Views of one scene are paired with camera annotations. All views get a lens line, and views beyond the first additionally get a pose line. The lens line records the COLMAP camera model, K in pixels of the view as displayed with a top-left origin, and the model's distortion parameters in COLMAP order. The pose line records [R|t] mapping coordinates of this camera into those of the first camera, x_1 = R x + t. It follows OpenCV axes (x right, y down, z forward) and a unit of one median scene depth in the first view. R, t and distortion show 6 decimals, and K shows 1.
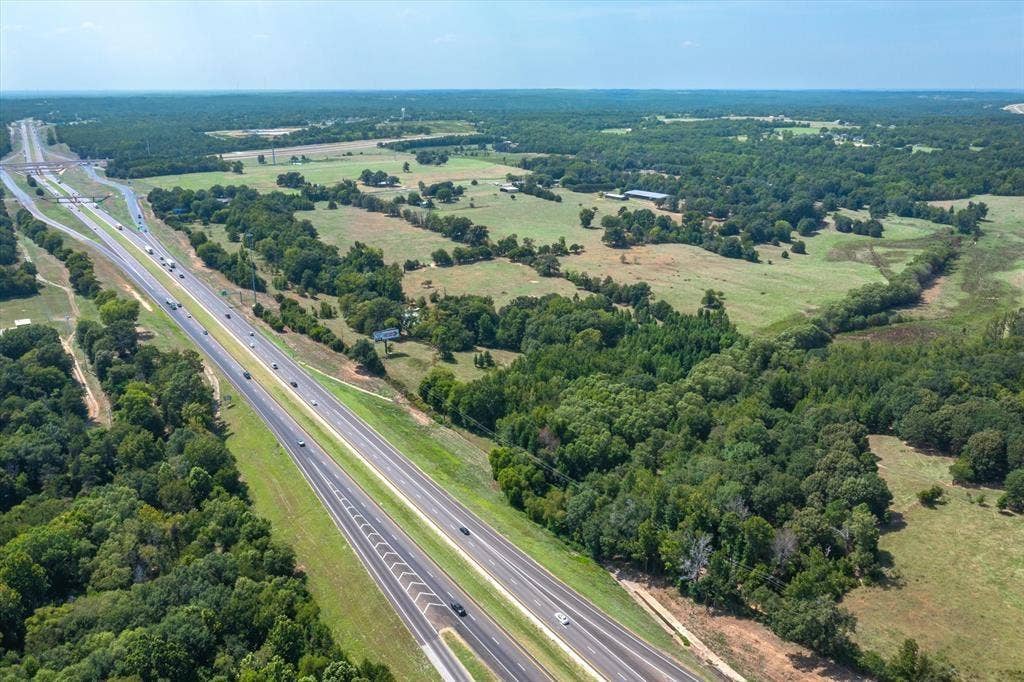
lens RADIAL K [[809.3, 0, 516.5], [0, 809.3, 341.6], [0, 0, 1]] dist [-0.004406, -0.002956]
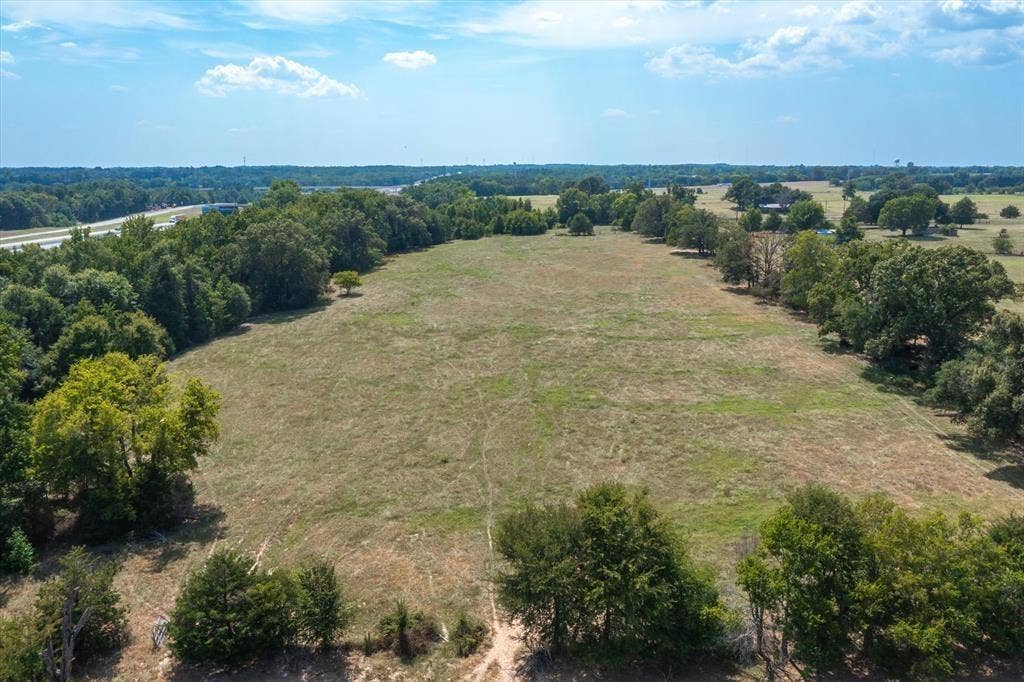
lens RADIAL K [[811.9, 0, 511.0], [0, 811.9, 359.9], [0, 0, 1]] dist [-0.007555, -0.001155]
pose [[0.833619, 0.134106, -0.535812, -0.053234], [-0.173281, 0.984600, -0.023160, -0.120713], [0.524455, 0.112153, 0.844020, 0.880253]]
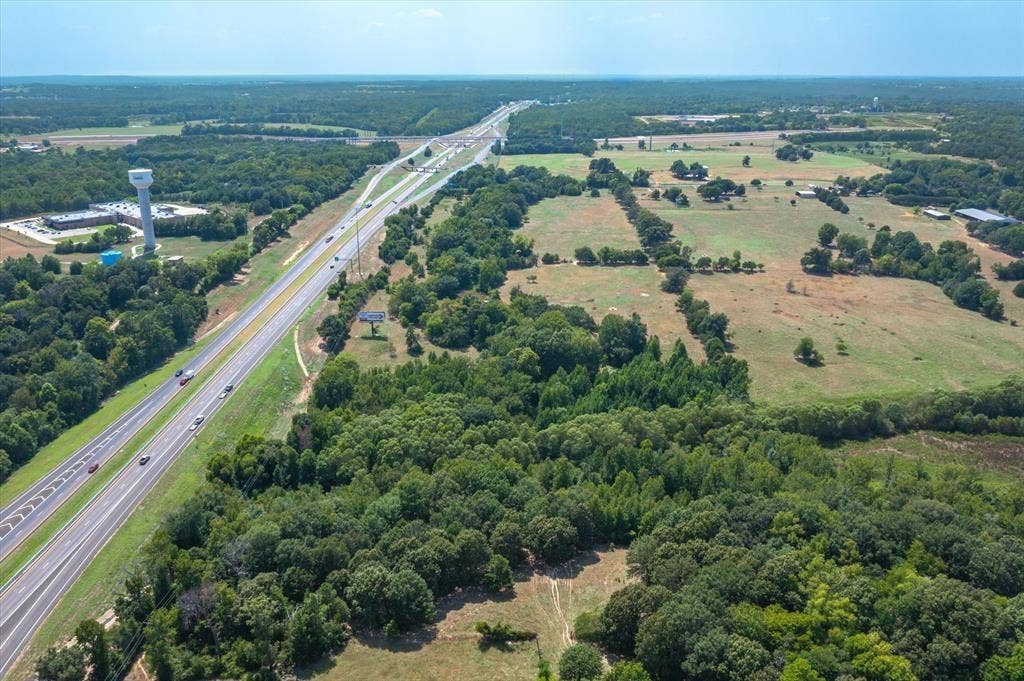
lens RADIAL K [[809.3, 0, 516.5], [0, 809.3, 341.1], [0, 0, 1]] dist [-0.004406, -0.002956]
pose [[0.811512, 0.188946, -0.552945, 0.374608], [-0.180341, 0.981069, 0.070567, -0.055498], [0.555811, 0.042453, 0.830224, 0.161007]]
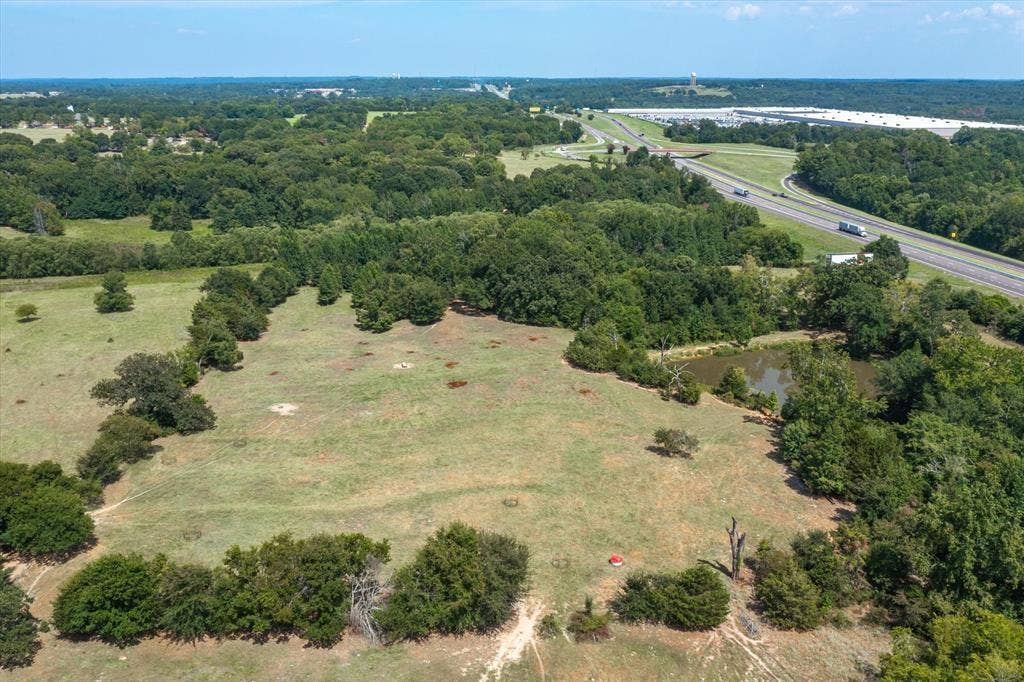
lens RADIAL K [[825.1, 0, 493.1], [0, 825.1, 341.6], [0, 0, 1]] dist [-0.004746, -0.000457]
pose [[-0.855060, -0.149299, 0.496571, -0.140904], [0.165136, 0.829384, 0.533715, -0.200333], [-0.491532, 0.538360, -0.684518, 1.017445]]
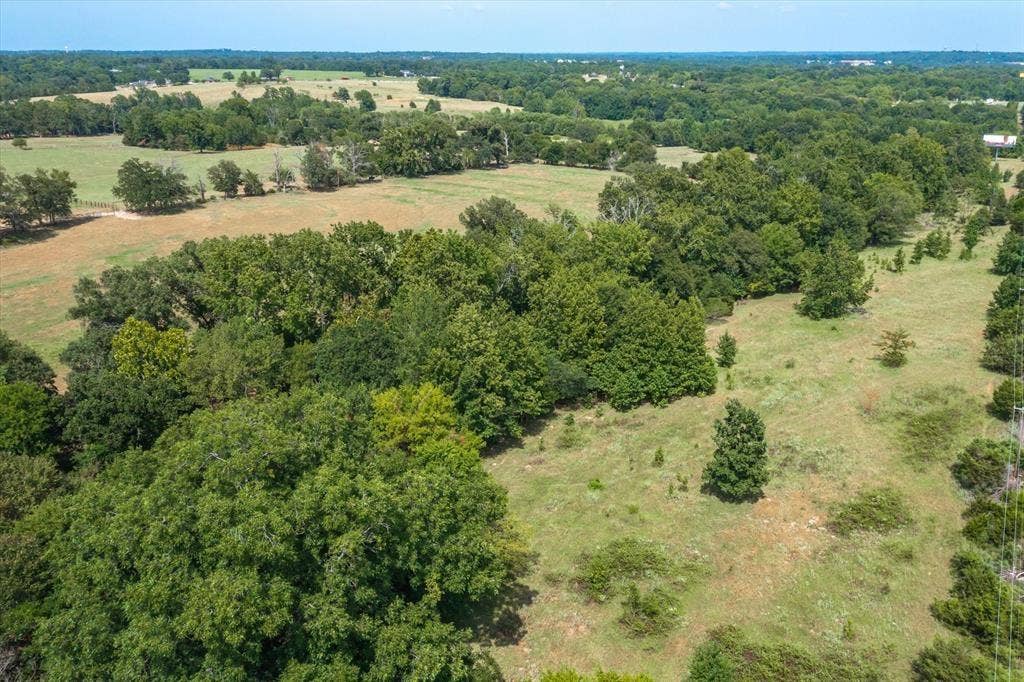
lens RADIAL K [[811.9, 0, 511.0], [0, 811.9, 359.9], [0, 0, 1]] dist [-0.007555, -0.001155]
pose [[-0.405575, -0.314320, 0.858319, -0.543619], [0.281371, 0.850489, 0.444407, -0.232917], [-0.869677, 0.421747, -0.256497, 1.210748]]
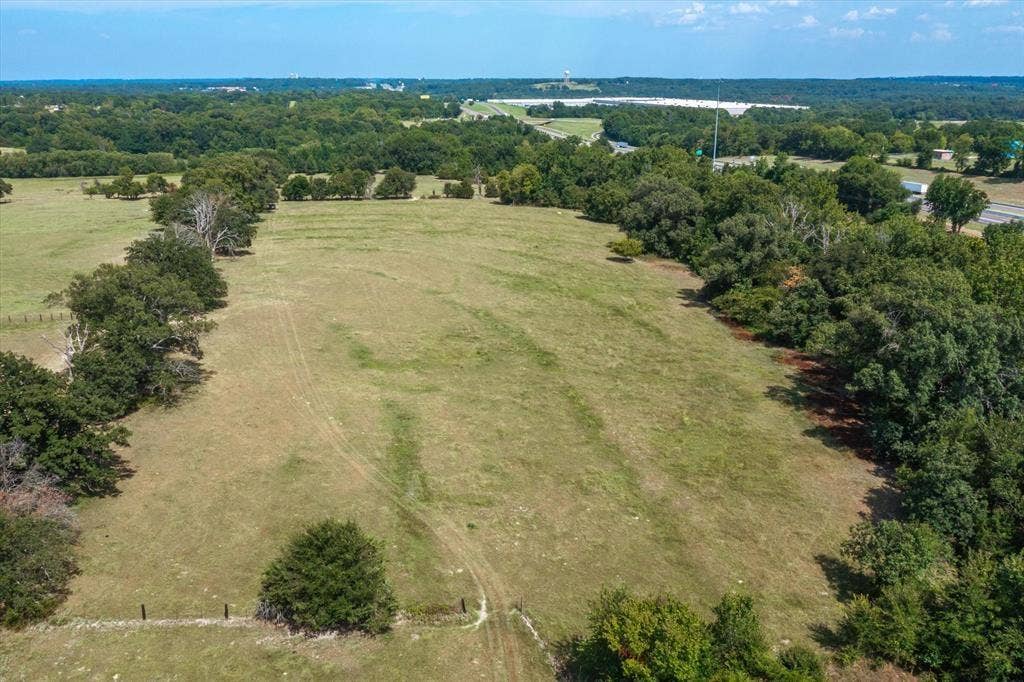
lens RADIAL K [[809.3, 0, 516.5], [0, 809.3, 341.6], [0, 0, 1]] dist [-0.004406, -0.002956]
pose [[-0.923759, -0.105982, 0.368019, -0.347993], [0.127959, 0.820310, 0.557421, -0.285157], [-0.360966, 0.562014, -0.744207, 1.368633]]
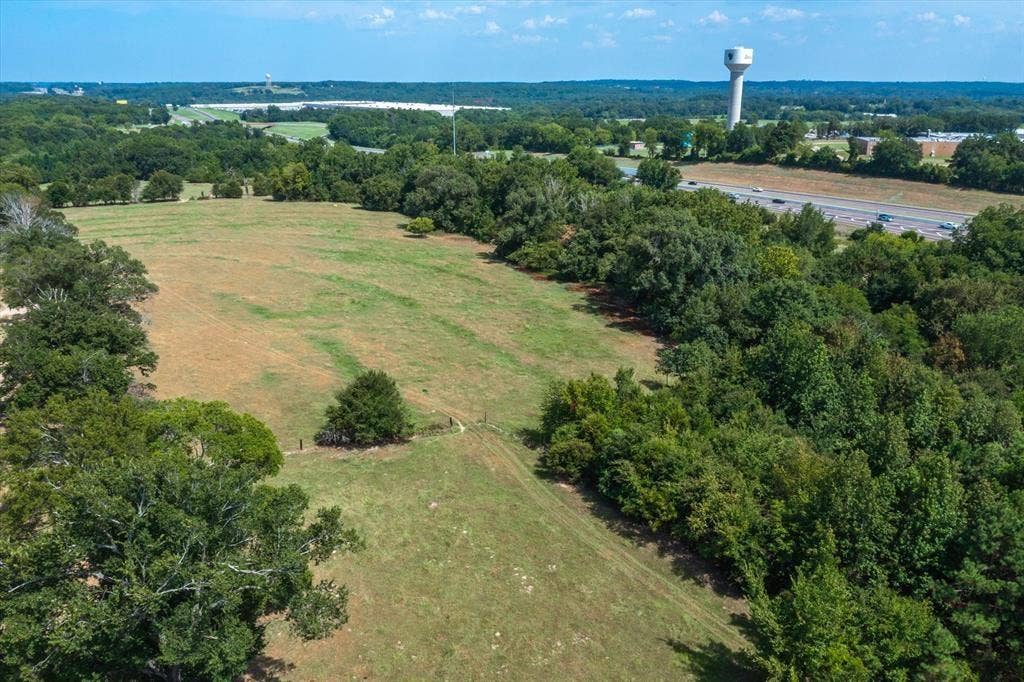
lens RADIAL K [[809.3, 0, 516.5], [0, 809.3, 341.6], [0, 0, 1]] dist [-0.004406, -0.002956]
pose [[-0.999046, -0.000376, 0.043660, -0.327314], [0.025037, 0.814288, 0.579921, -0.306846], [-0.035770, 0.580461, -0.813502, 1.434363]]
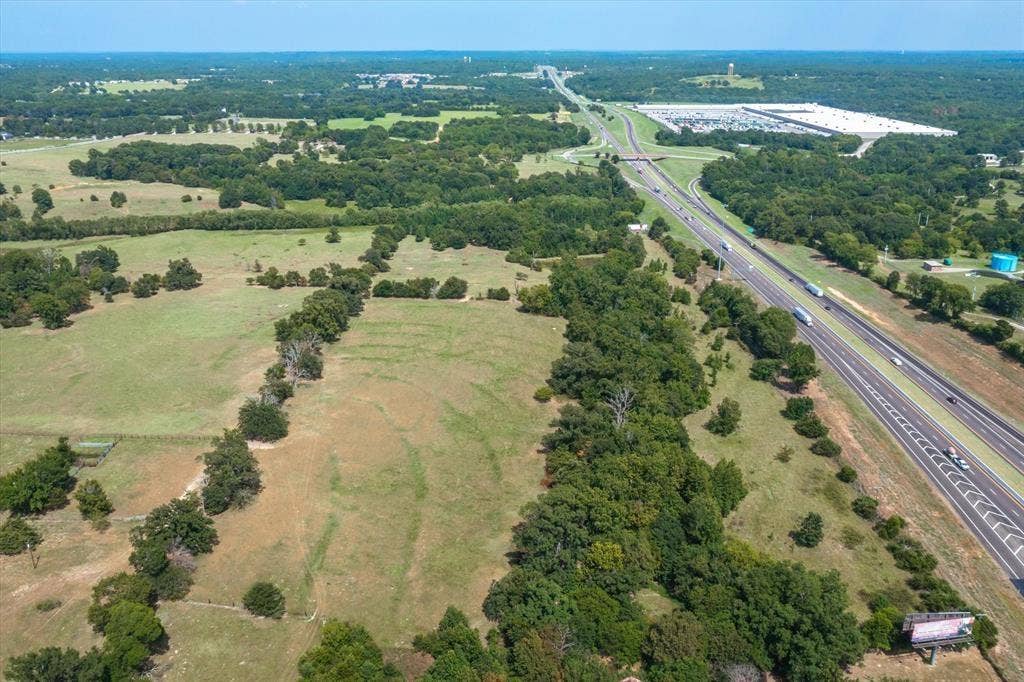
lens RADIAL K [[811.9, 0, 511.0], [0, 811.9, 359.9], [0, 0, 1]] dist [-0.007555, -0.001155]
pose [[-0.819662, -0.202625, 0.535814, -0.521337], [0.176332, 0.800693, 0.572536, -0.445984], [-0.545033, 0.563768, -0.620568, 1.409551]]
